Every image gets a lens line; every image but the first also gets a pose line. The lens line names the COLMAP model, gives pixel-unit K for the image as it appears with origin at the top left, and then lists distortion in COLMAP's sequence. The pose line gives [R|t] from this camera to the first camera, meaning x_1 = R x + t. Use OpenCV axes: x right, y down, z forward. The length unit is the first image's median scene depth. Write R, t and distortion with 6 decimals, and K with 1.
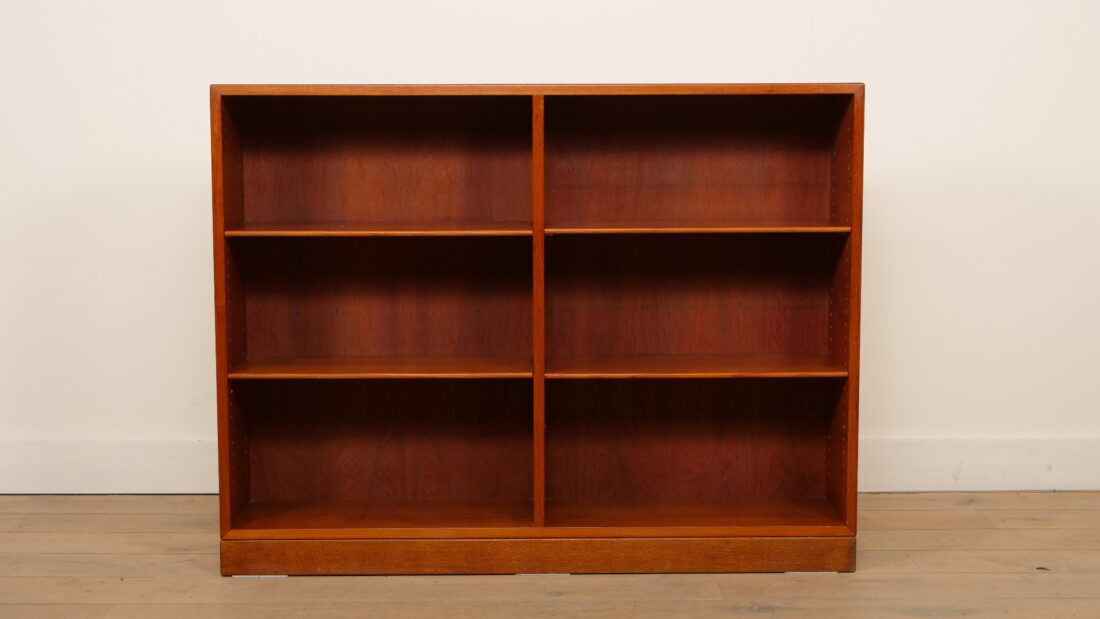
lens RADIAL K [[1765.2, 0, 550.0], [0, 1765.2, 309.5], [0, 0, 1]] dist [0.023128, 0.064499]
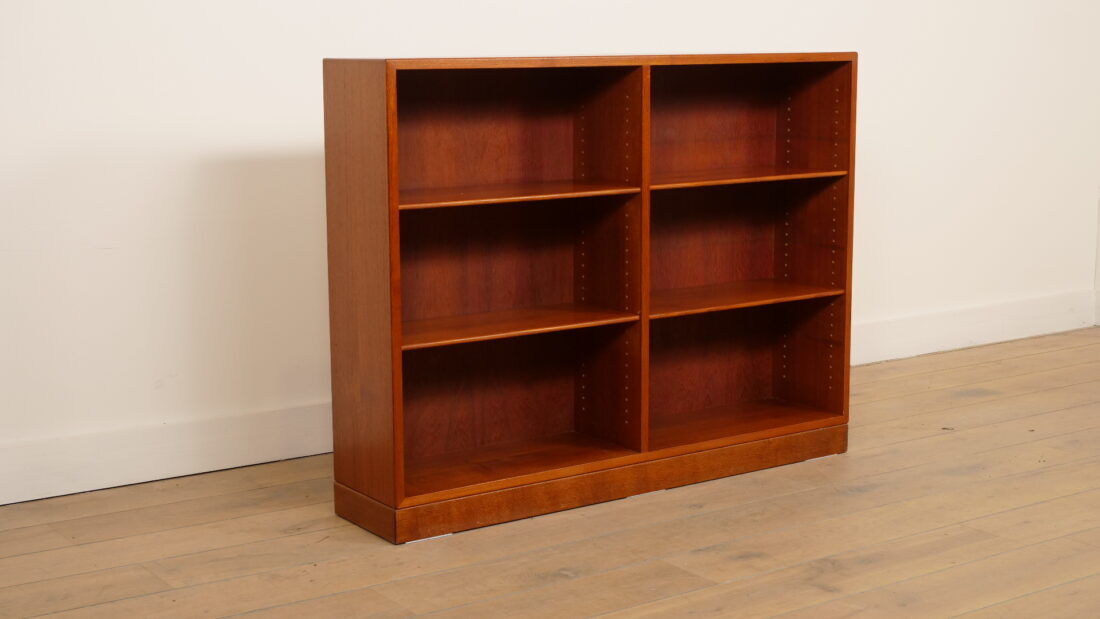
lens RADIAL K [[1618.6, 0, 550.0], [0, 1618.6, 309.5], [0, 0, 1]] dist [0.018993, 0.002081]
pose [[0.829756, -0.094499, 0.550069, -0.610750], [0.067731, 0.995327, 0.068821, -0.041618], [-0.554002, -0.019848, 0.832279, 0.179337]]
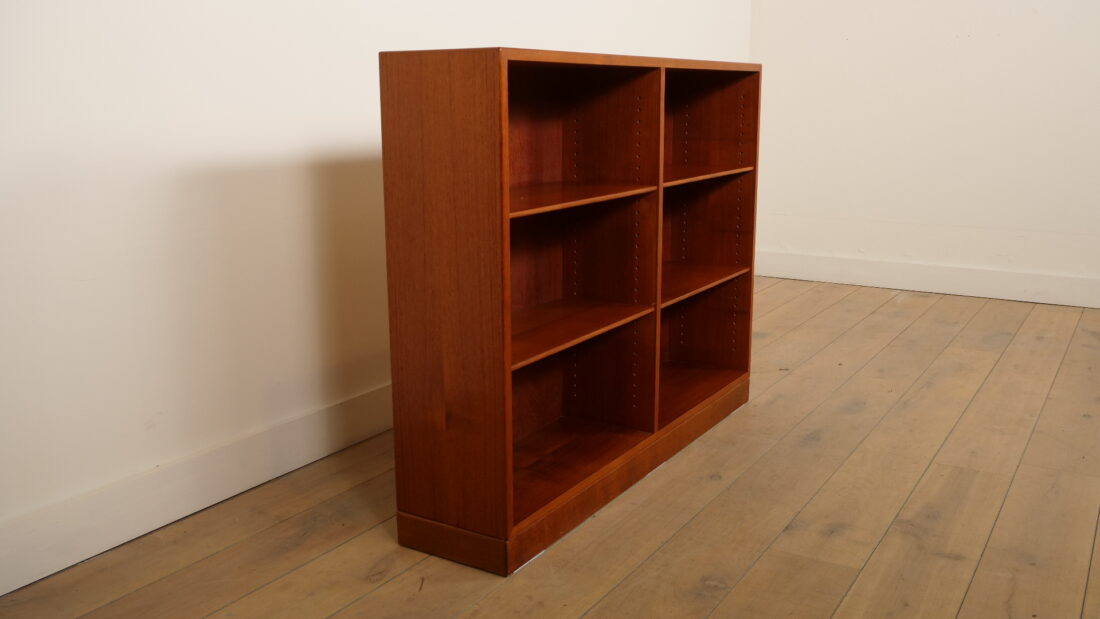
lens RADIAL K [[981.0, 0, 550.0], [0, 981.0, 309.5], [0, 0, 1]] dist [-0.017549, -0.003674]
pose [[0.536862, -0.181588, 0.823896, -0.581288], [0.100003, 0.983374, 0.151574, -0.068293], [-0.837722, 0.001018, 0.546095, 0.691844]]
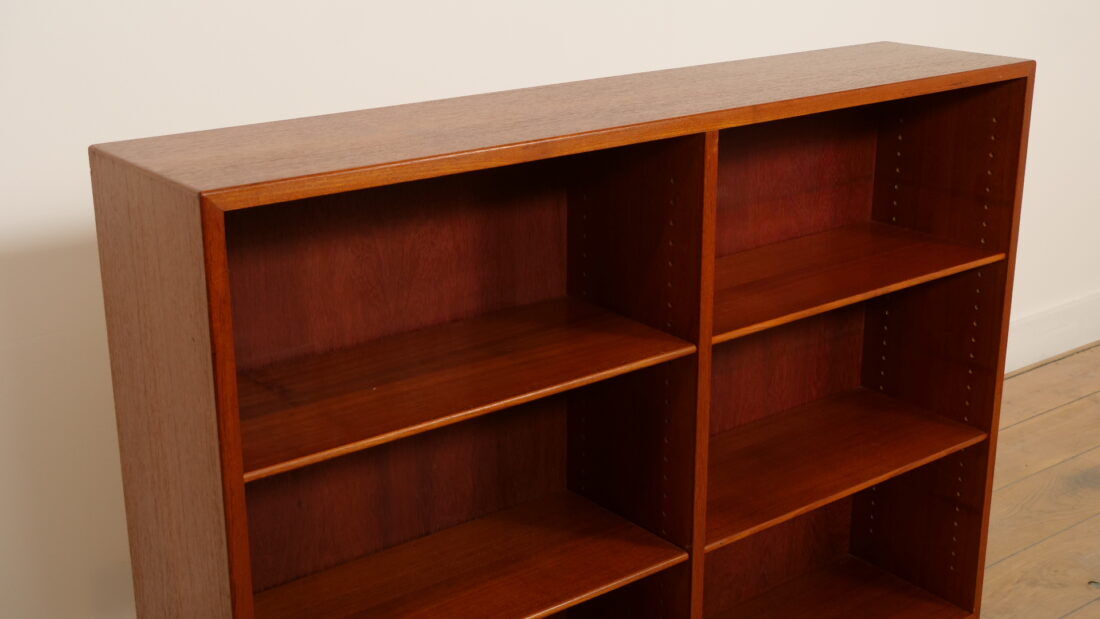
lens RADIAL K [[1411.8, 0, 550.0], [0, 1411.8, 309.5], [0, 0, 1]] dist [0.015804, 0.025352]
pose [[0.797336, -0.188831, 0.573235, -0.326211], [0.071100, 0.972569, 0.221482, -0.167056], [-0.599333, -0.135839, 0.788890, 0.626974]]
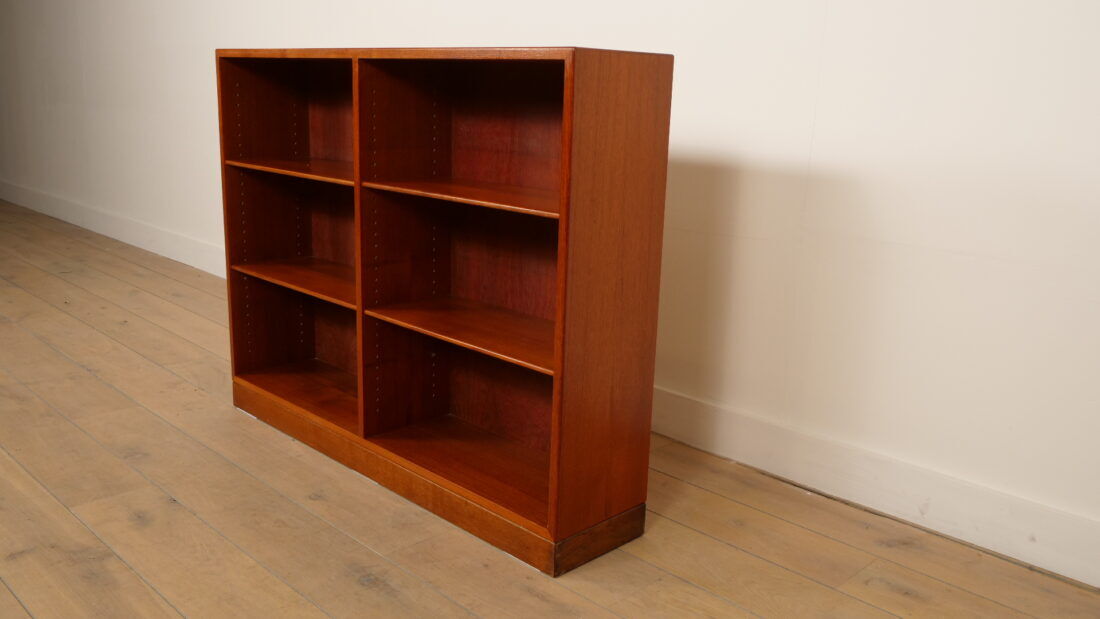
lens RADIAL K [[924.9, 0, 550.0], [0, 924.9, 309.5], [0, 0, 1]] dist [-0.007990, 0.002002]
pose [[0.704526, 0.192656, -0.683028, 0.483340], [-0.115554, 0.980745, 0.157440, -0.070672], [0.700208, -0.031994, 0.713222, 0.651078]]
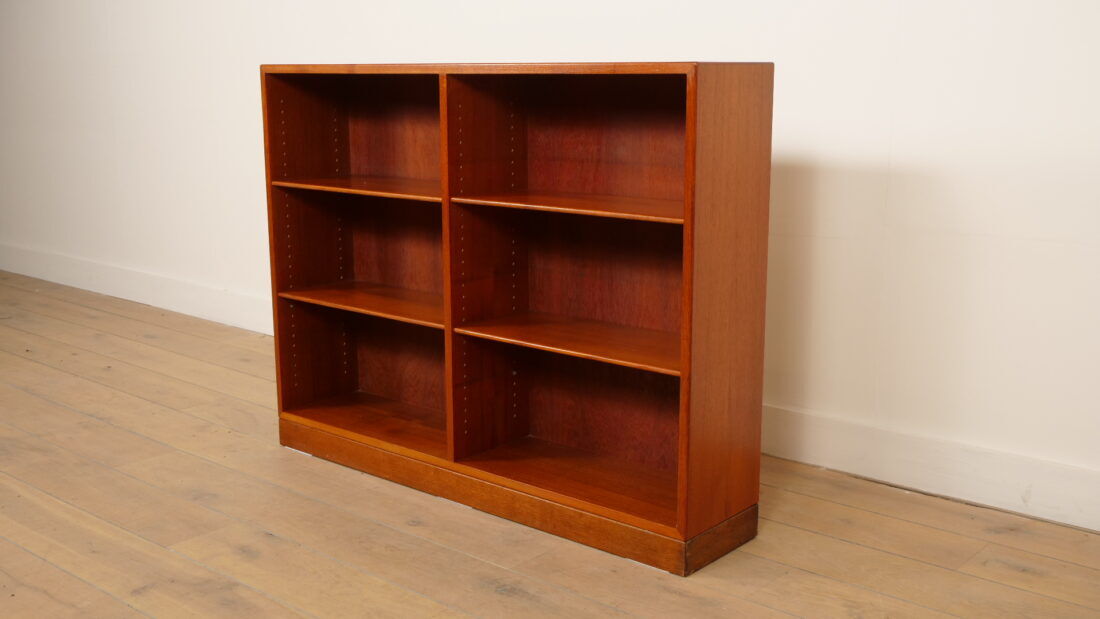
lens RADIAL K [[1169.0, 0, 550.0], [0, 1169.0, 309.5], [0, 0, 1]] dist [-0.002922, 0.034028]
pose [[0.755658, 0.133164, -0.641287, 0.507223], [-0.074485, 0.990233, 0.117854, -0.065453], [0.650718, -0.041292, 0.758196, 0.476974]]
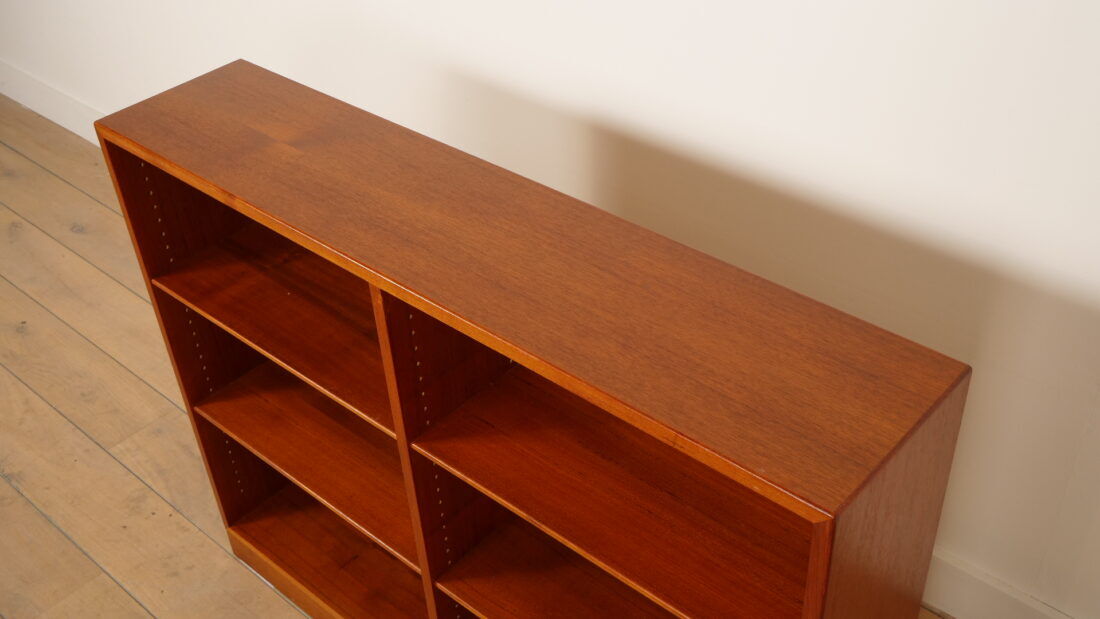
lens RADIAL K [[1169.0, 0, 550.0], [0, 1169.0, 309.5], [0, 0, 1]] dist [-0.002922, 0.034028]
pose [[0.738417, 0.377464, -0.558803, 0.265118], [-0.024797, 0.843300, 0.536871, -0.327118], [0.673888, -0.382578, 0.632068, 0.753538]]
